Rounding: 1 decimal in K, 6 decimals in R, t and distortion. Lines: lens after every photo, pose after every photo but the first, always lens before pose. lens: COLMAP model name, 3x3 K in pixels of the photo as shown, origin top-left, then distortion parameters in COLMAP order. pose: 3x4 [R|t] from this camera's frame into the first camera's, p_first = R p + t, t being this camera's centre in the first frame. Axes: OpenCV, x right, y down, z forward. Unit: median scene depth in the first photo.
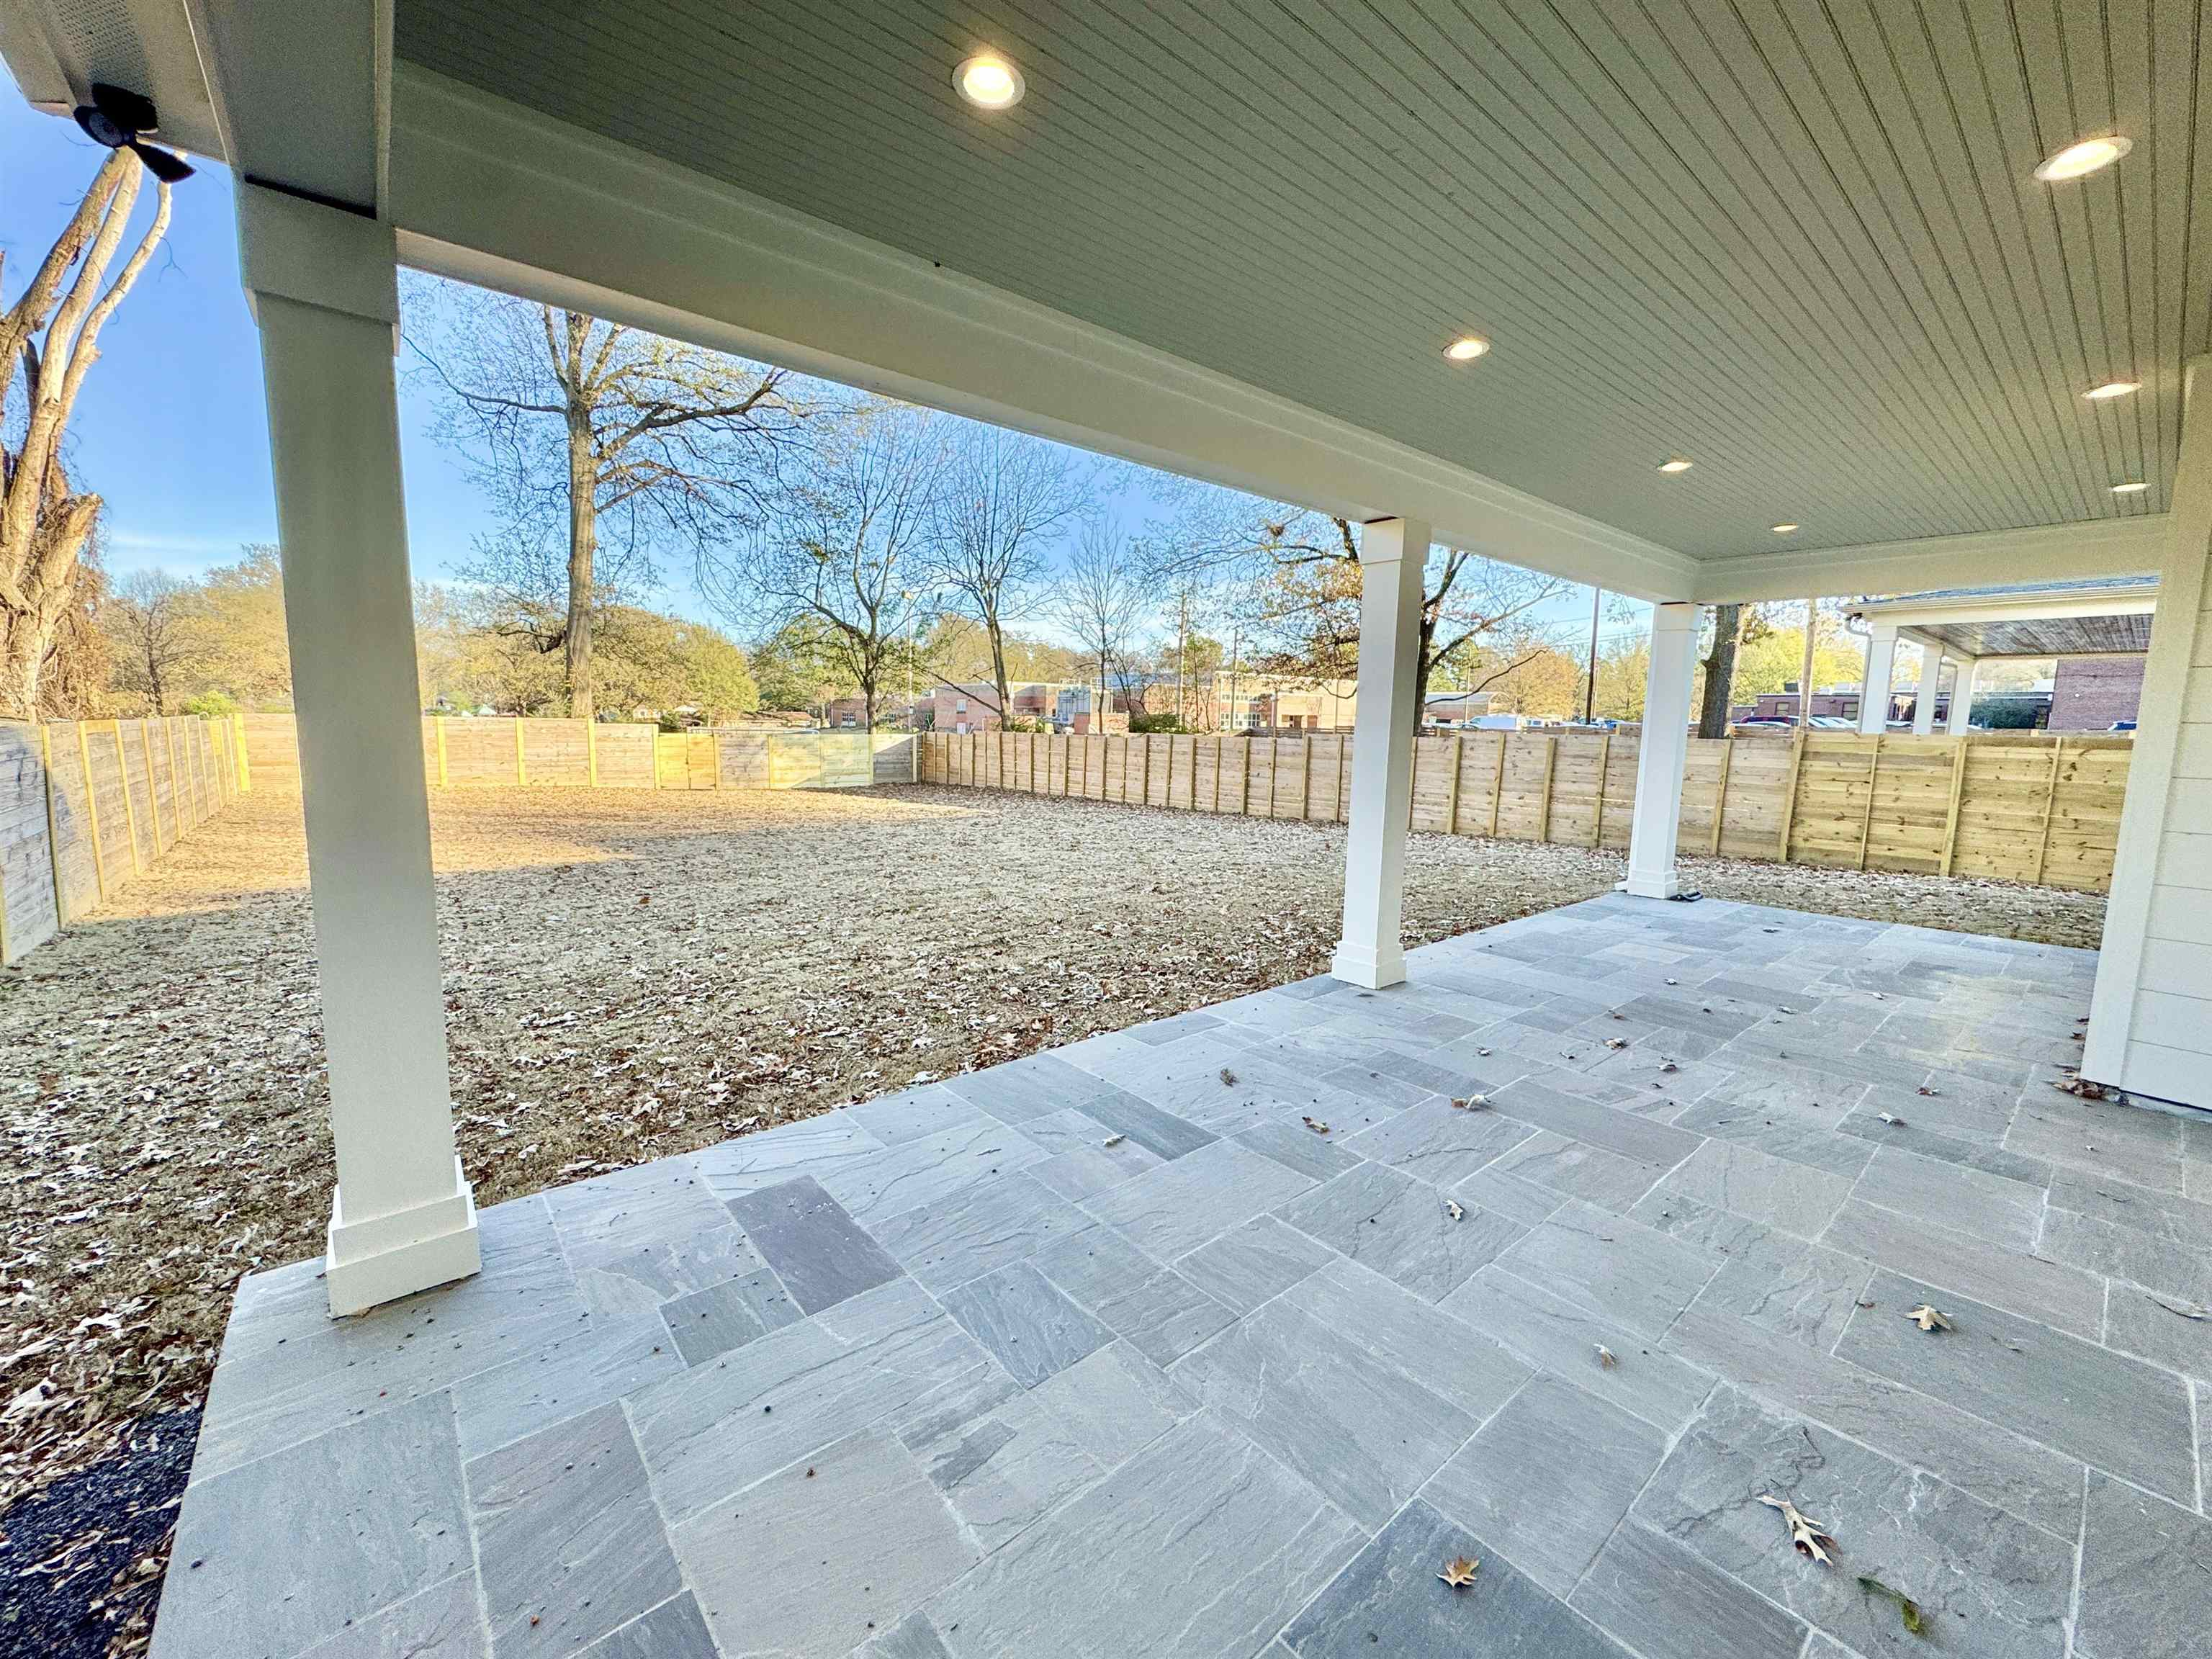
lens RADIAL K [[882.3, 0, 1110.4], [0, 882.3, 827.1], [0, 0, 1]] dist [-0.004863, 0.000938]
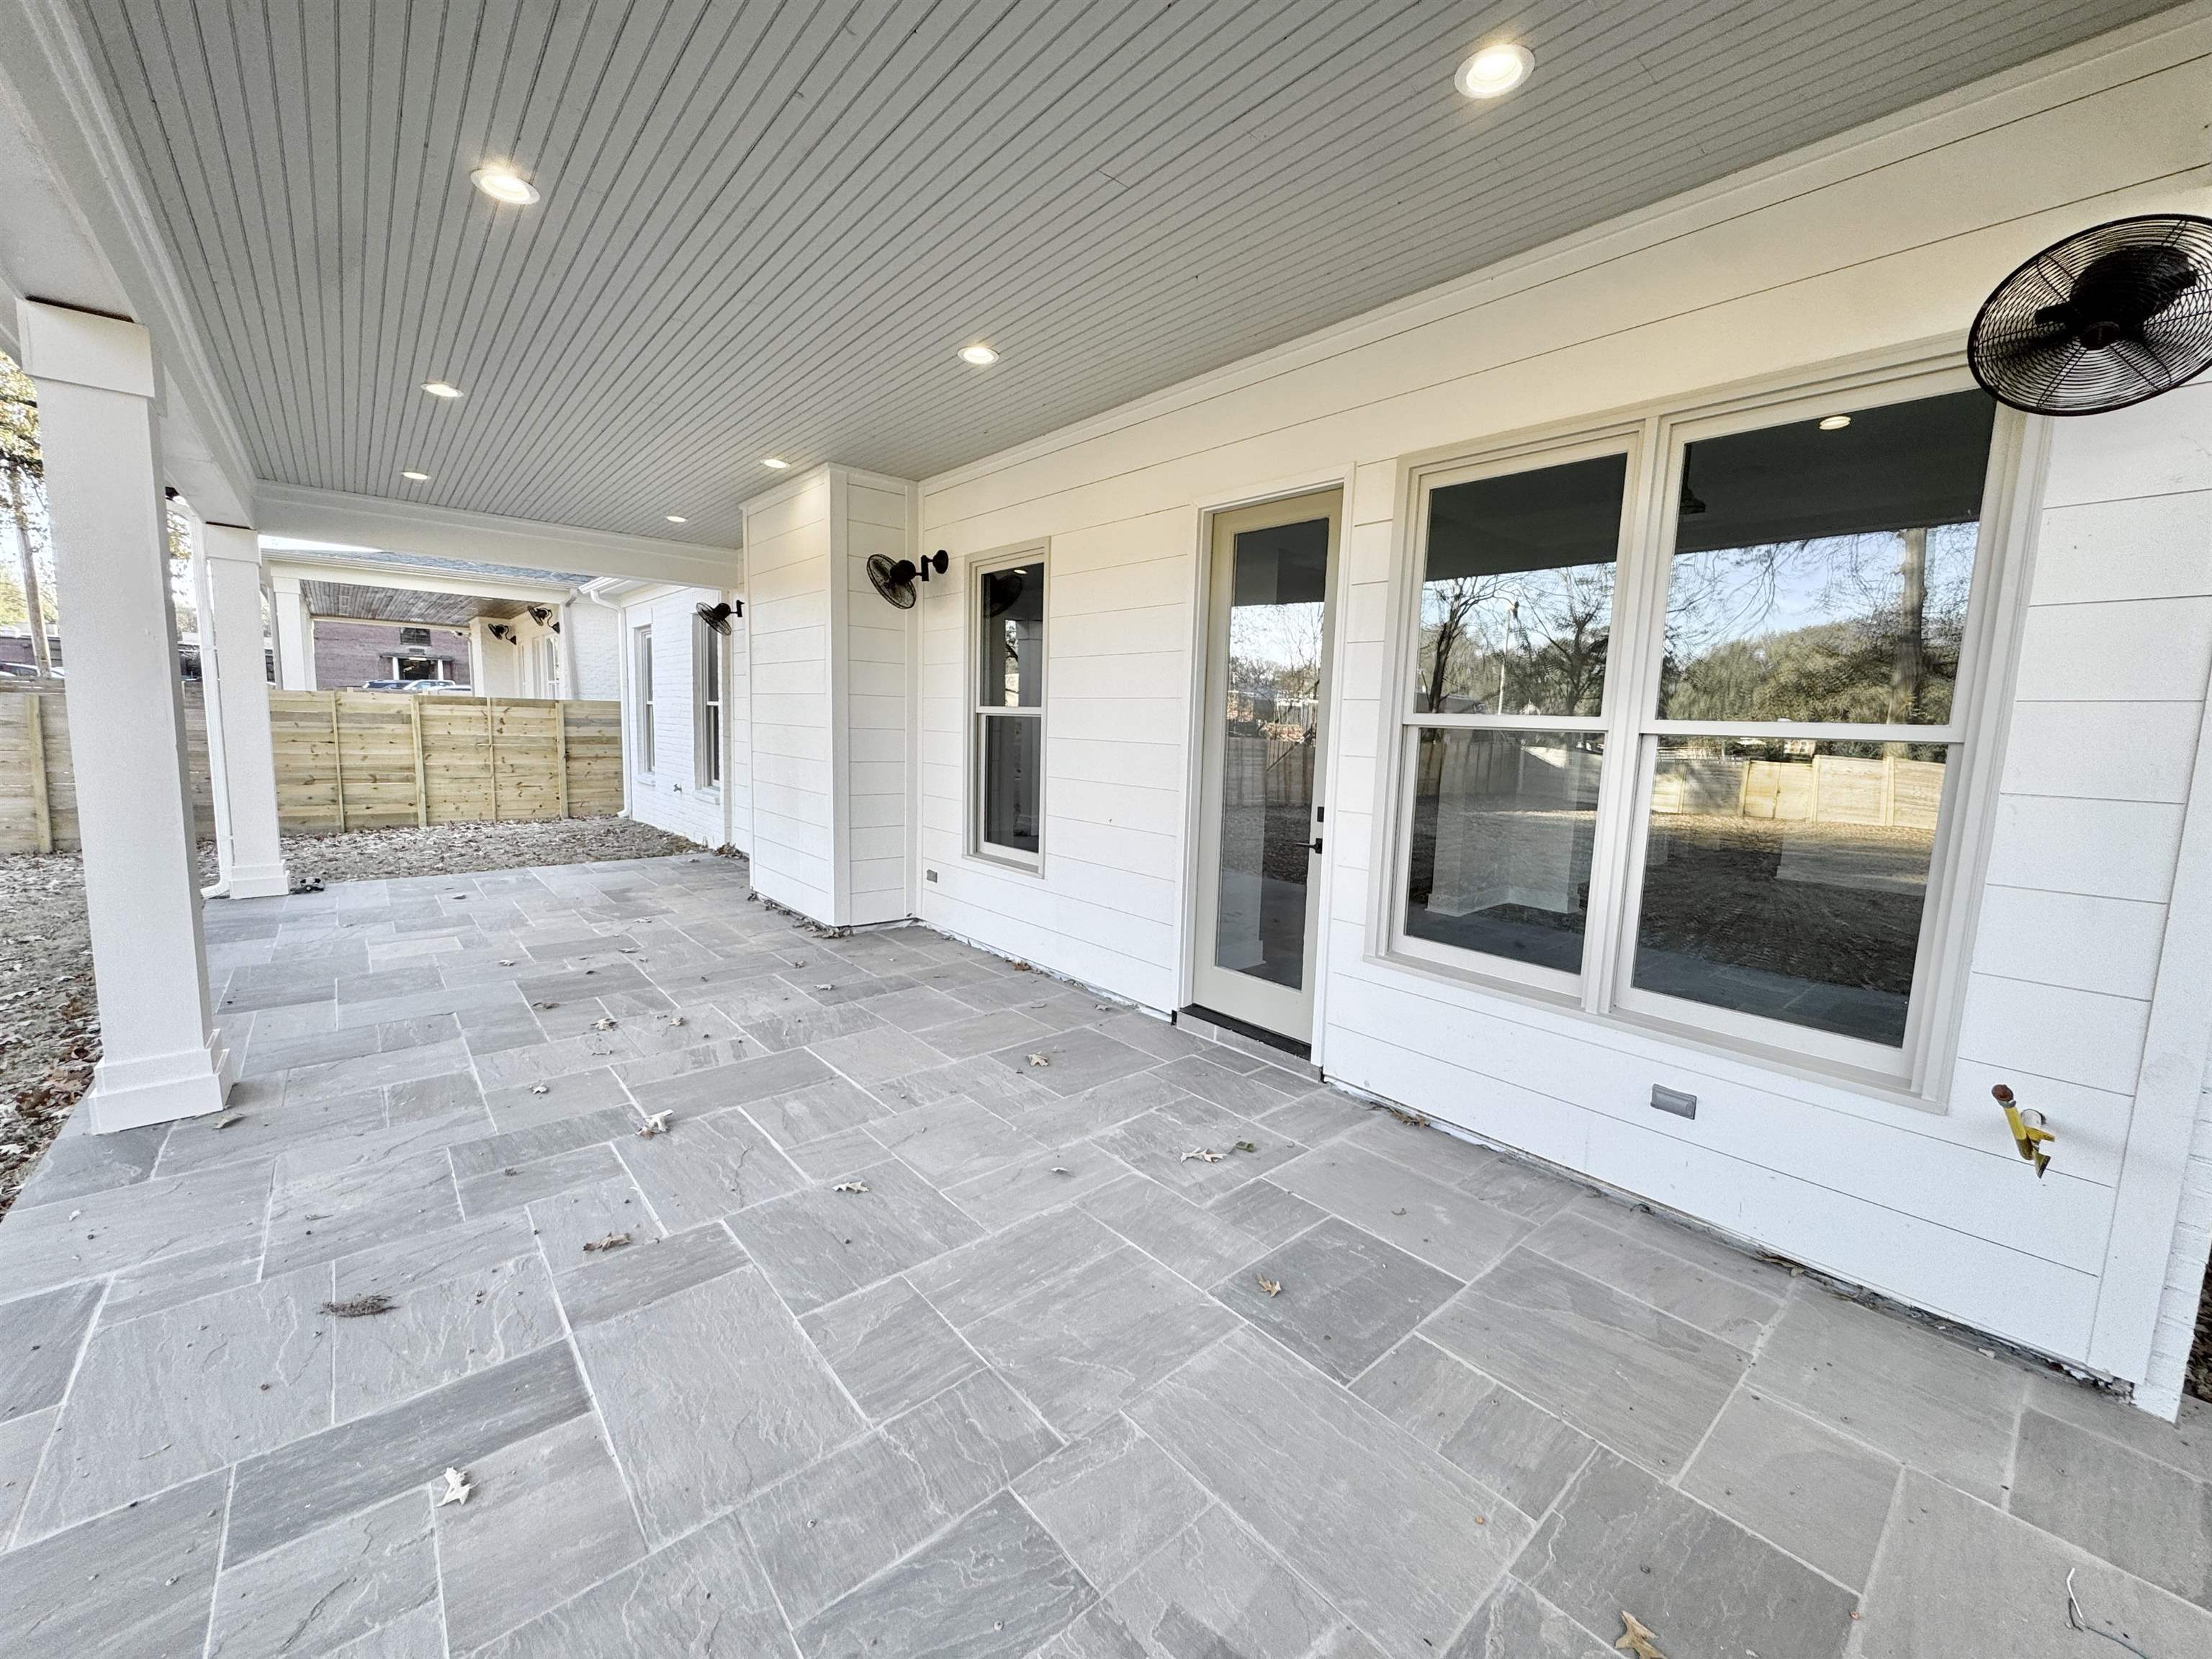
lens RADIAL K [[882.3, 0, 1111.4], [0, 882.3, 829.3], [0, 0, 1]] dist [-0.004863, 0.000938]
pose [[-0.015819, -0.142324, 0.989694, -0.314936], [0.089794, 0.985616, 0.143173, -0.045667], [-0.995835, 0.091134, -0.002811, 0.397852]]
